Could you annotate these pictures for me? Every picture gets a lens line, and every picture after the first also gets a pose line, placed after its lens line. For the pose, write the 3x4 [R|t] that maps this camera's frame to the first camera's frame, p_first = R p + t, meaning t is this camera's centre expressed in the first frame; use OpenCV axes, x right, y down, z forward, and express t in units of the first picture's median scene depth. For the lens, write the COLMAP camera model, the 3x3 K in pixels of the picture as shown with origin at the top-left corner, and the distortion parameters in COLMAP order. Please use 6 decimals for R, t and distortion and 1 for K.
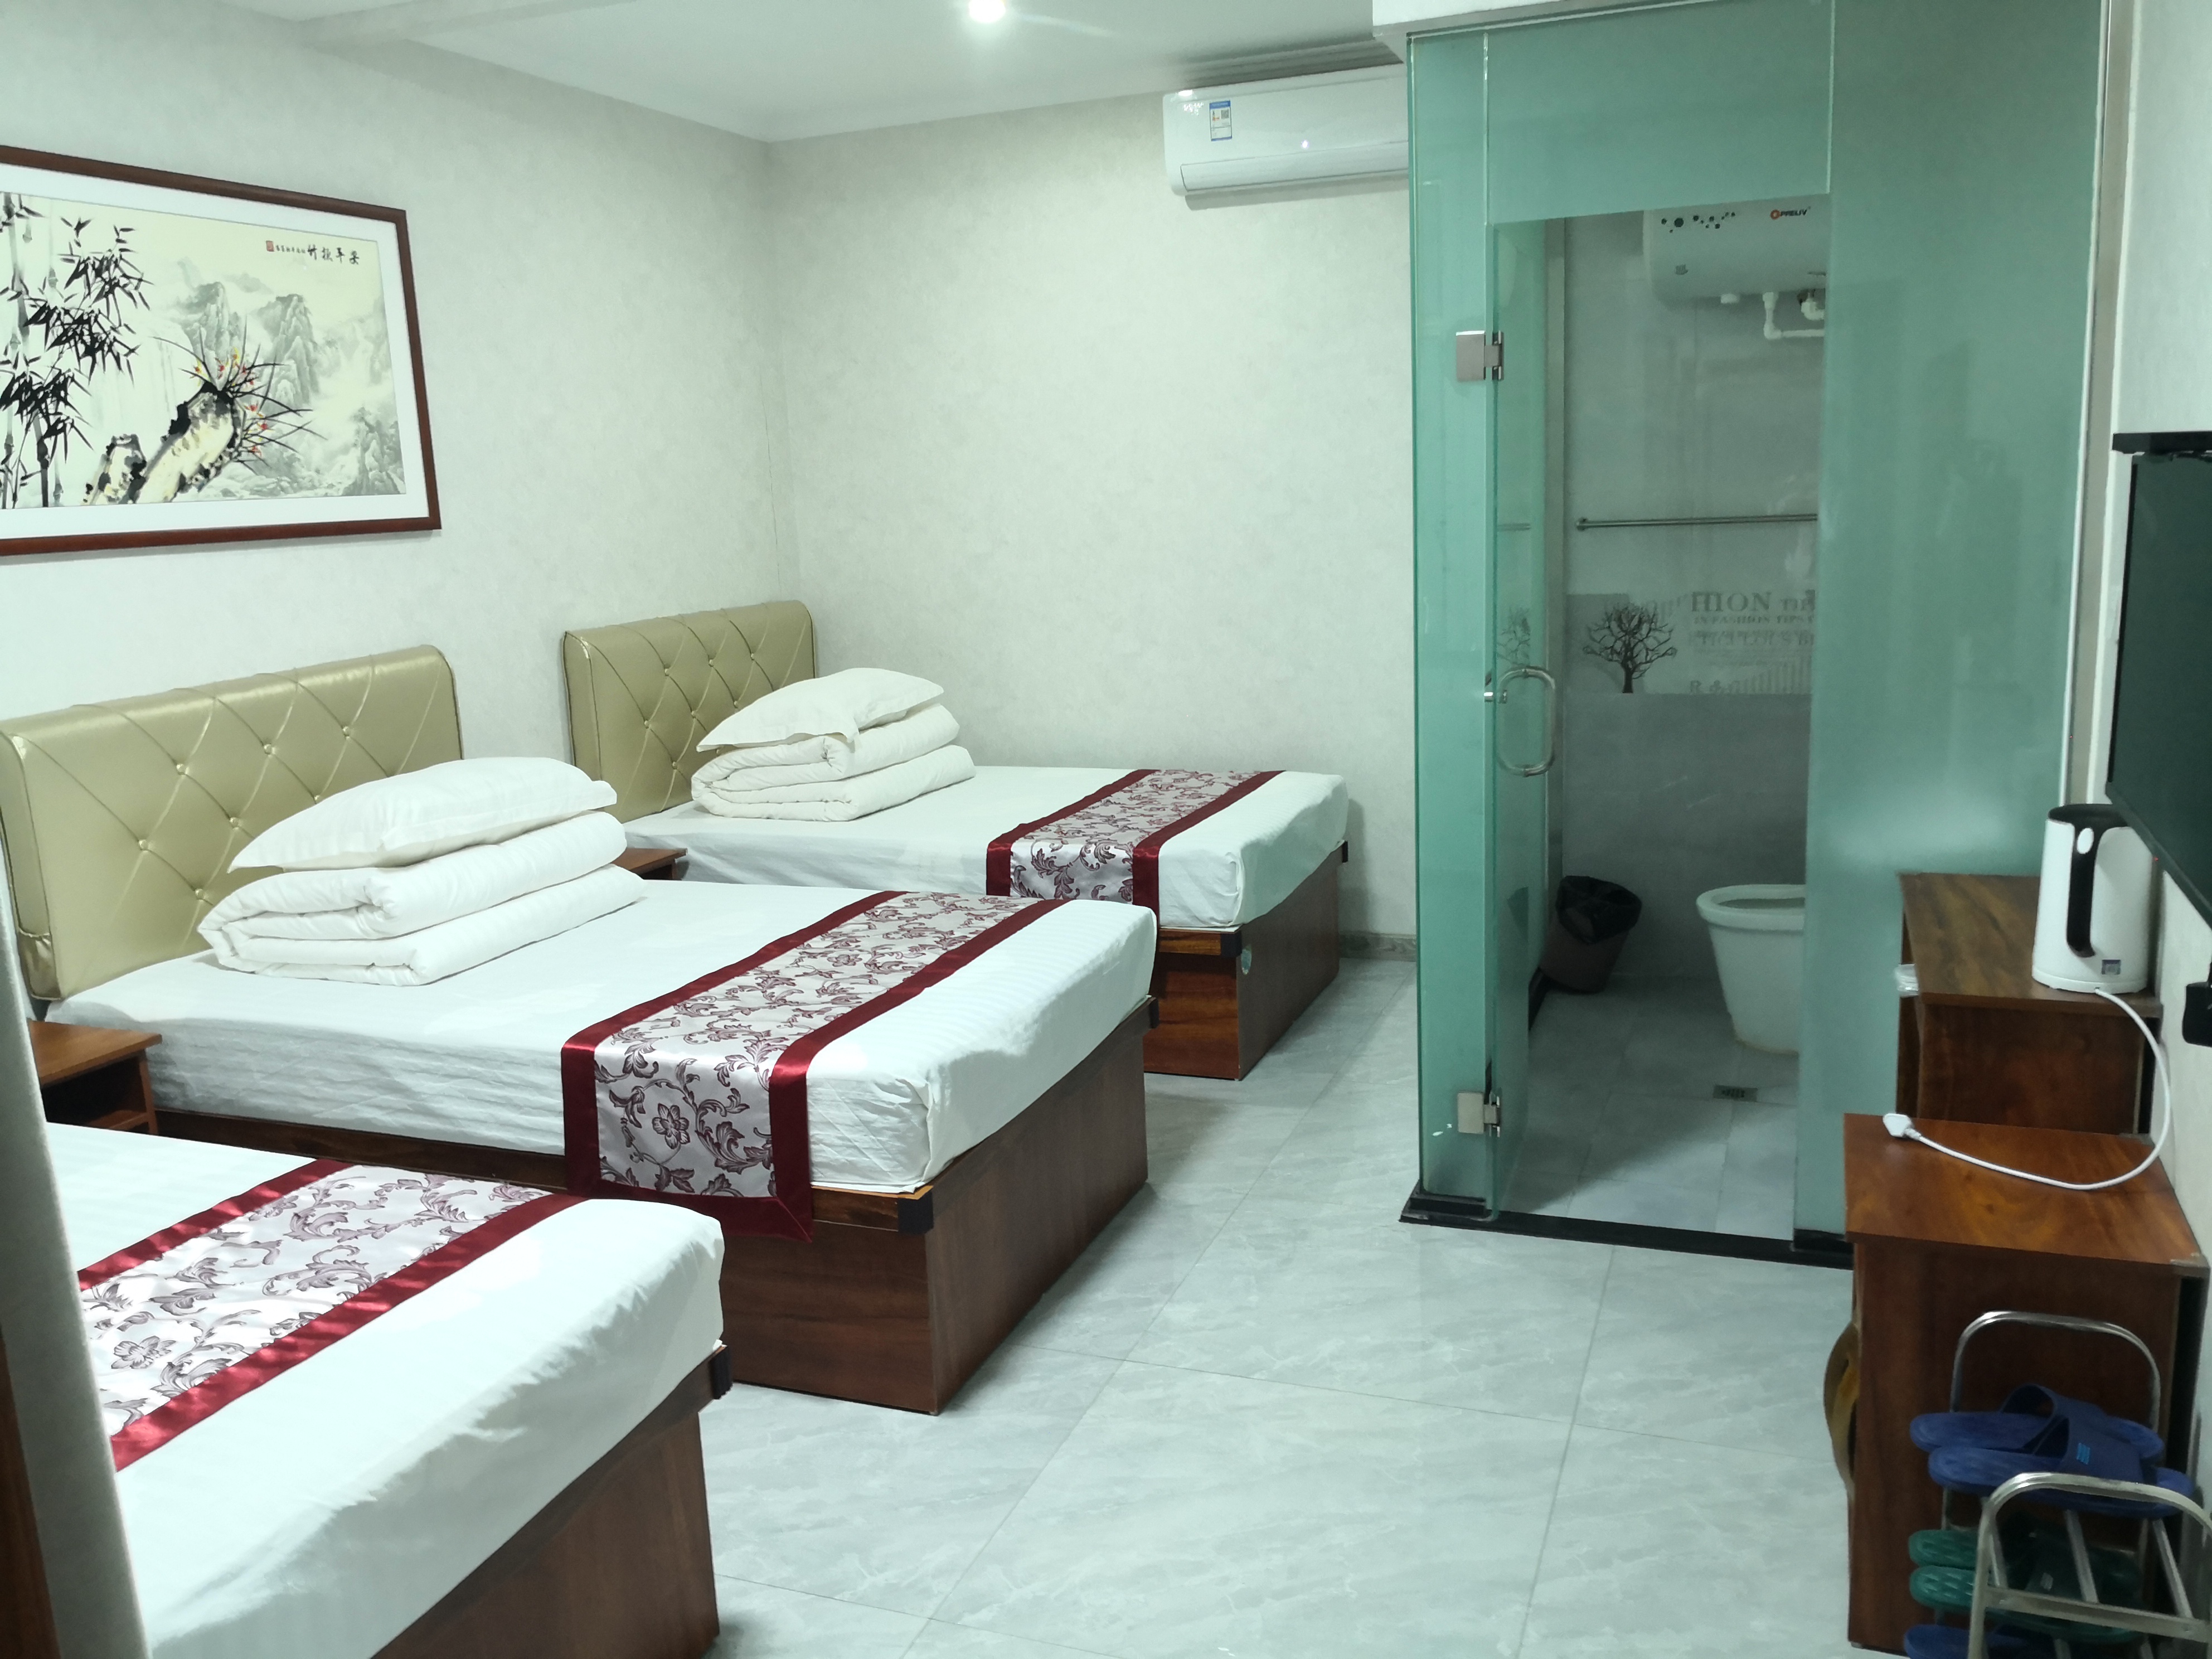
lens RADIAL K [[1806.3, 0, 1128.3], [0, 1806.3, 837.3], [0, 0, 1]] dist [0.034986, -0.072302]
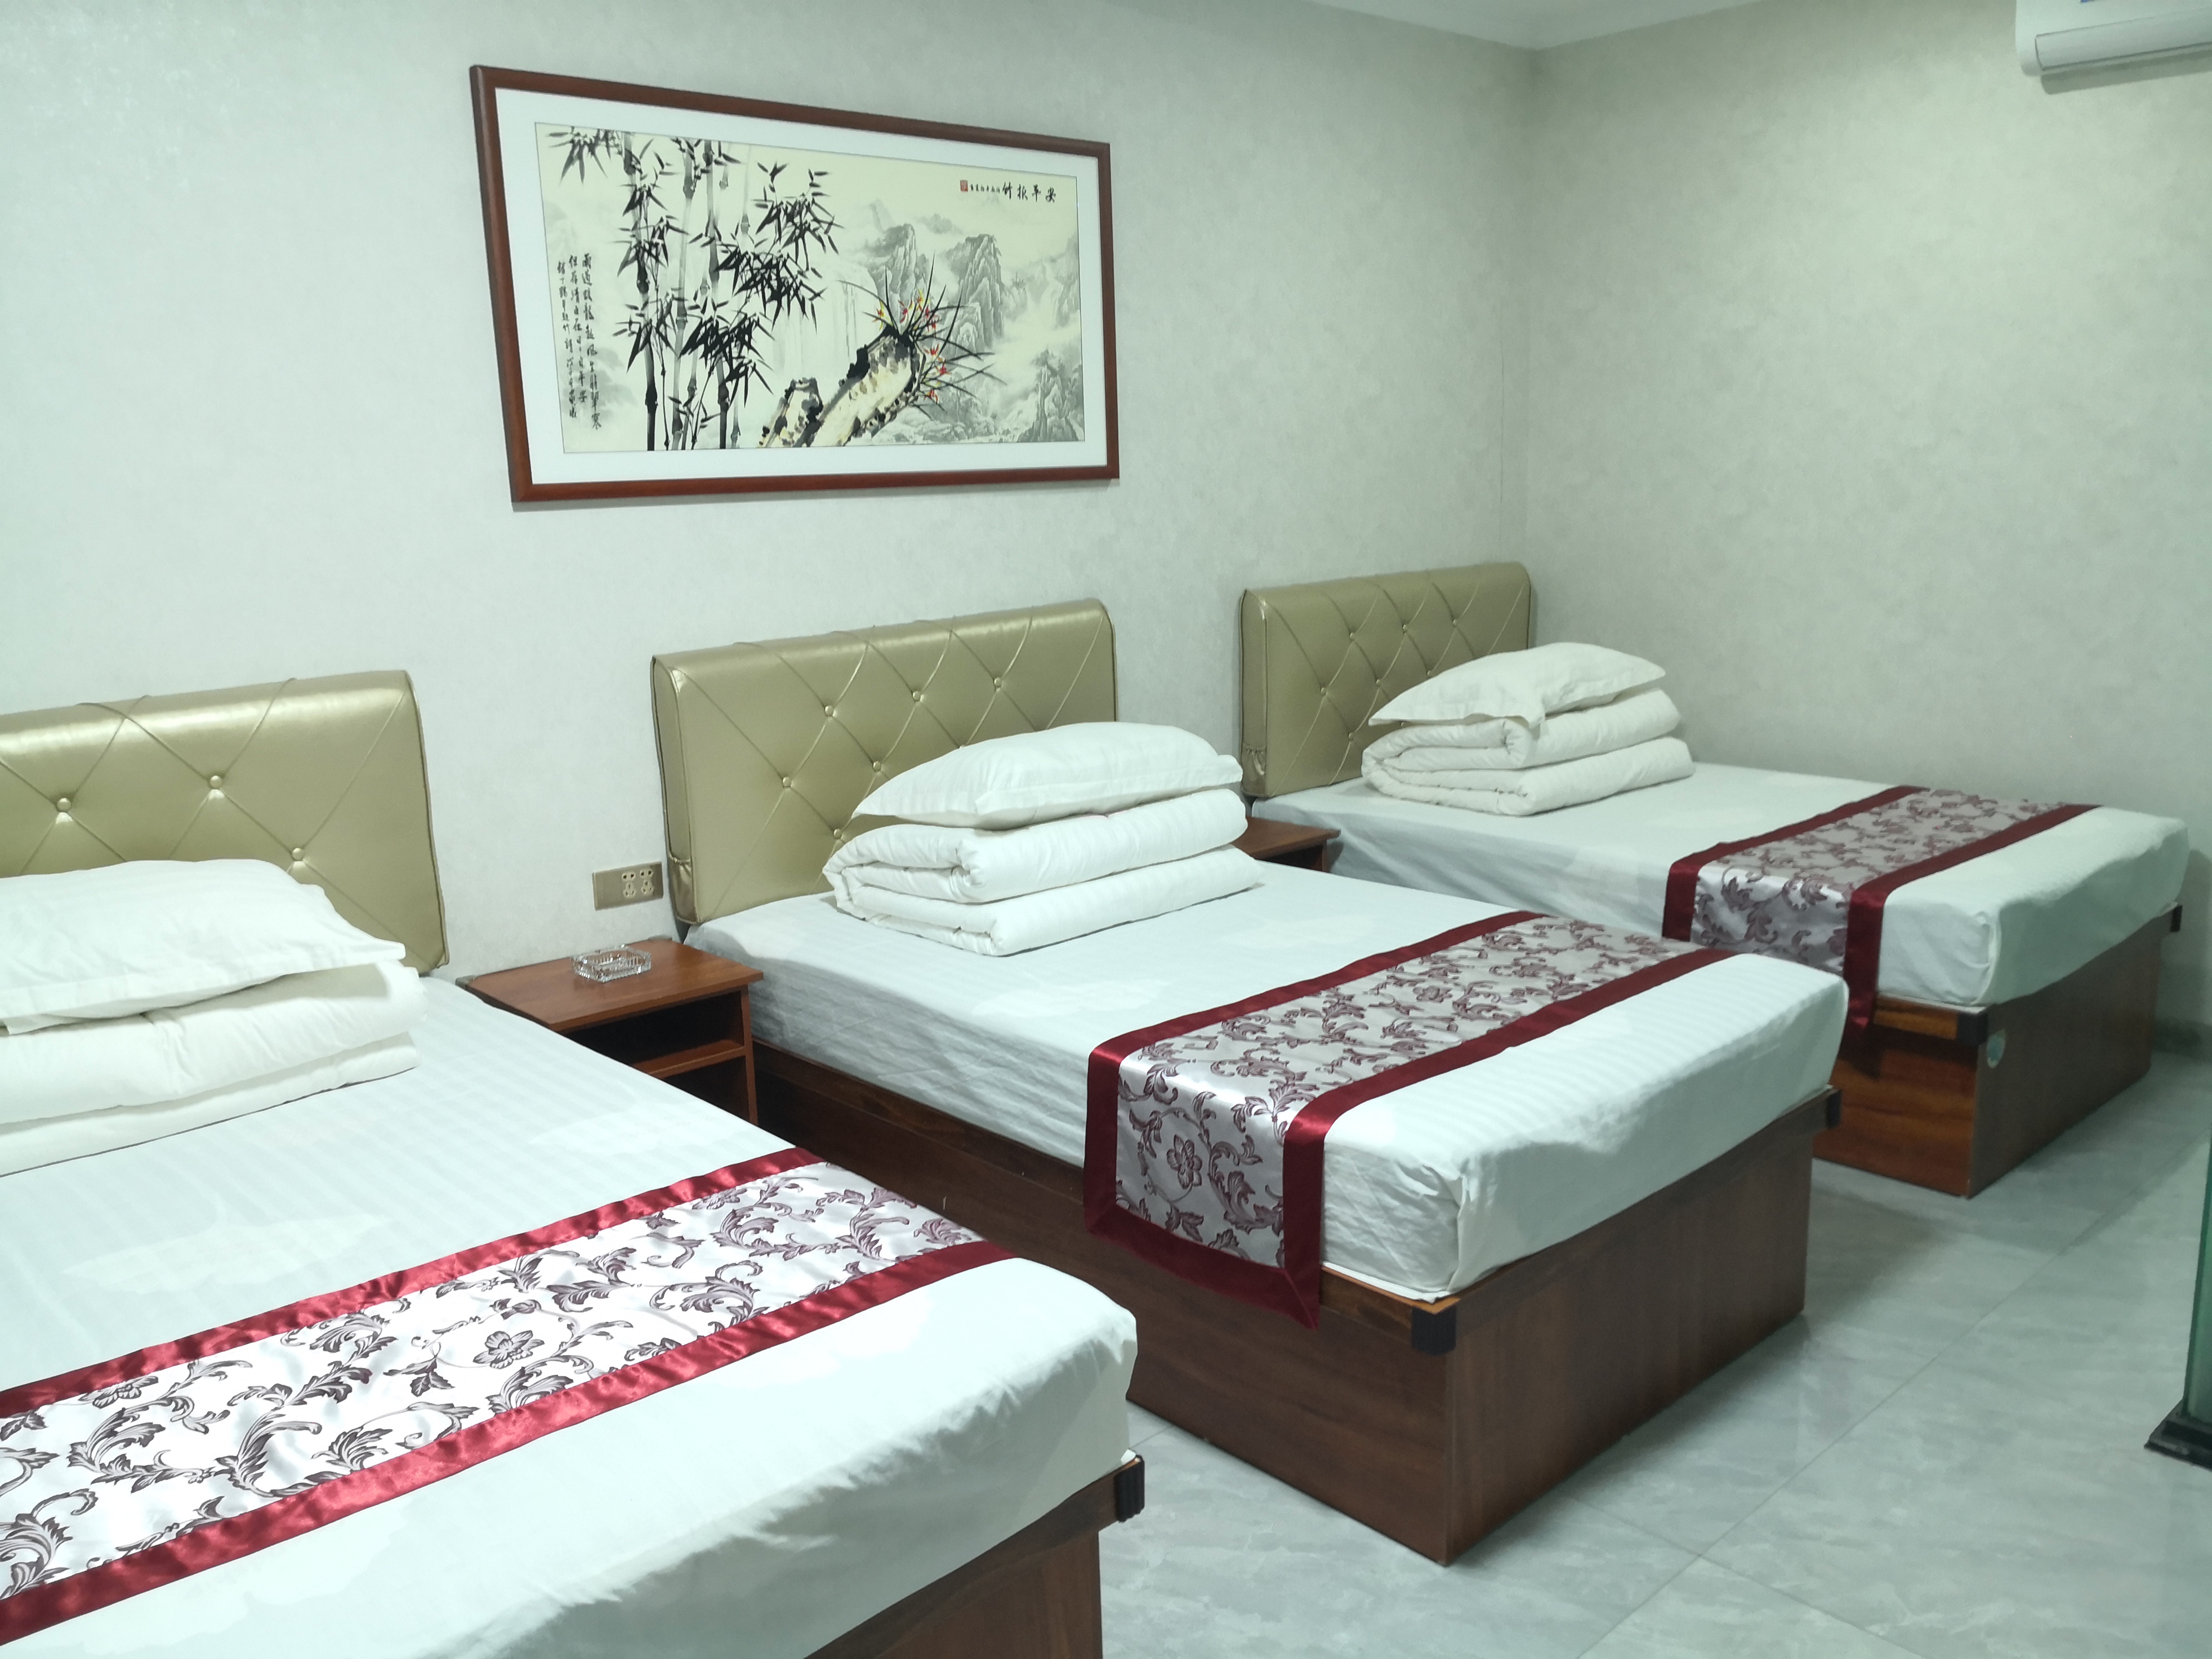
lens RADIAL K [[1806.3, 0, 1112.7], [0, 1806.3, 835.3], [0, 0, 1]] dist [0.034986, -0.072302]
pose [[0.894904, 0.106994, -0.433242, 0.065626], [-0.095132, 0.994256, 0.049038, -0.032073], [0.436000, -0.002670, 0.899943, 0.151771]]
